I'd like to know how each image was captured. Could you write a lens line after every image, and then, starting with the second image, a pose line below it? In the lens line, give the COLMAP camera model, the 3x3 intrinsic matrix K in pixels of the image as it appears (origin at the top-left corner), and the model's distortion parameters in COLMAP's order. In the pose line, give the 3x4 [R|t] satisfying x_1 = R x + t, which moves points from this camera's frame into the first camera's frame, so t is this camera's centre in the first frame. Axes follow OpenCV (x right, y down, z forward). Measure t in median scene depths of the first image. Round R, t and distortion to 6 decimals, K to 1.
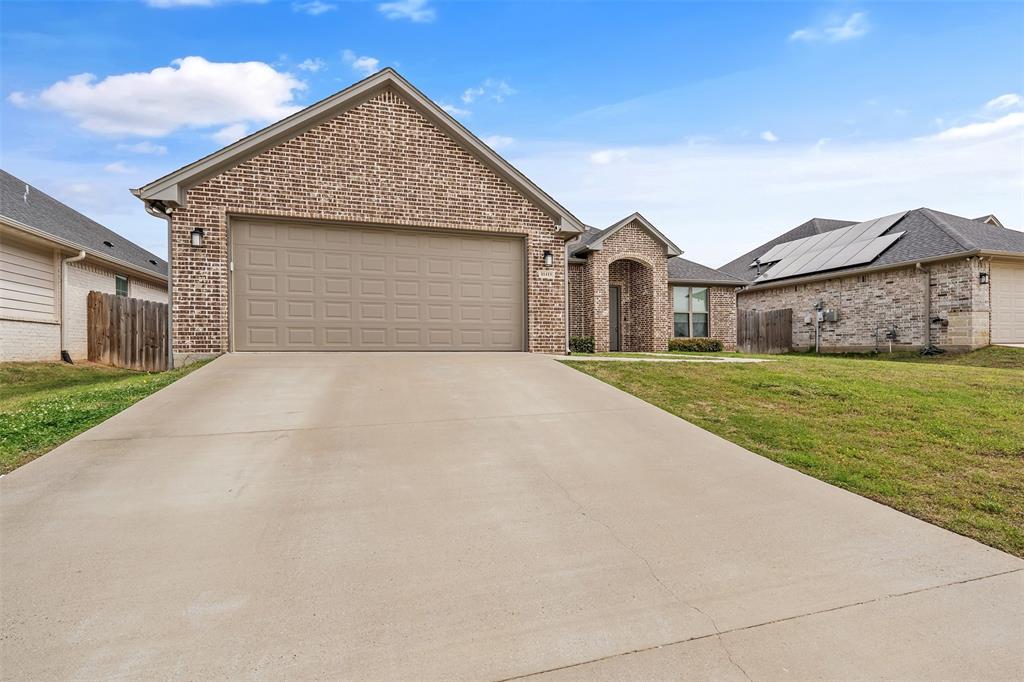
lens RADIAL K [[450.9, 0, 512.0], [0, 450.9, 341.0], [0, 0, 1]] dist [-0.000115, 0.000075]
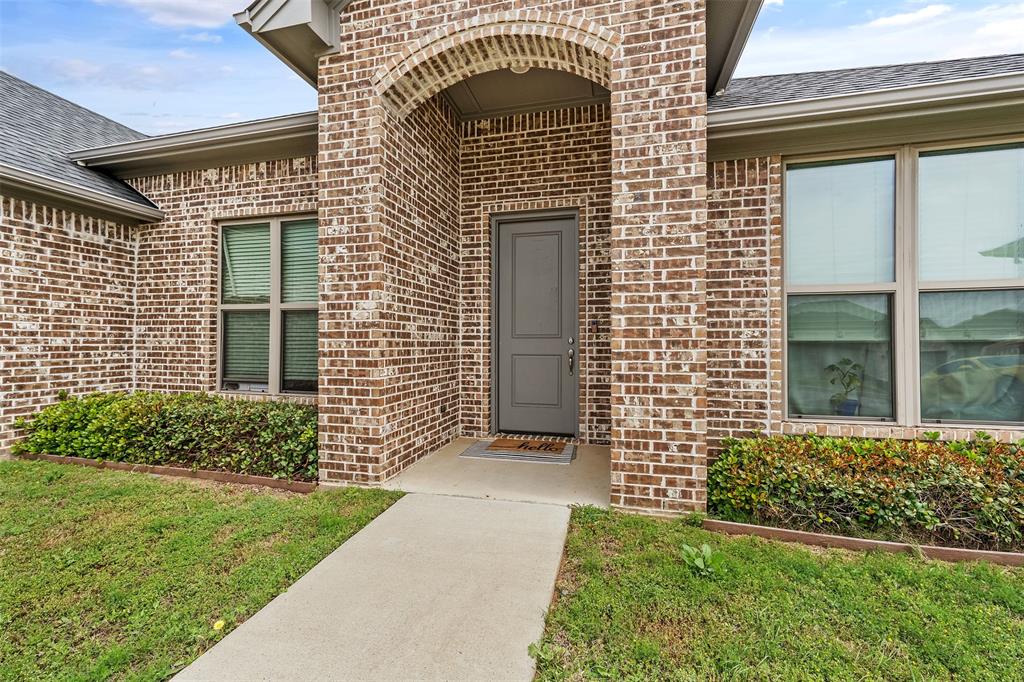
lens RADIAL K [[406.0, 0, 511.1], [0, 406.0, 335.8], [0, 0, 1]] dist [-0.001811, -0.000077]
pose [[0.868715, 0.002725, -0.495305, 0.353186], [0.005058, 0.999884, 0.014373, -0.048990], [0.495287, -0.014991, 0.868600, 0.809501]]
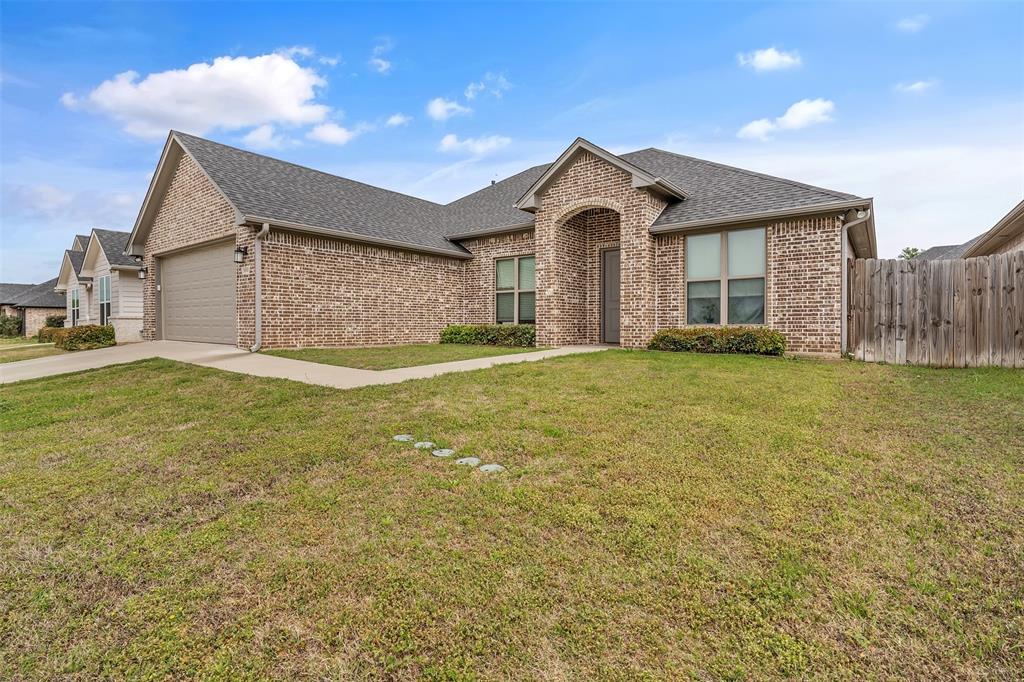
lens RADIAL K [[500.0, 0, 494.3], [0, 500.0, 341.9], [0, 0, 1]] dist [0.002557, 0.000234]
pose [[0.565540, 0.036113, -0.823930, 0.775182], [0.017445, 0.998293, 0.055730, -0.026580], [0.824536, -0.045891, 0.563945, 0.444540]]
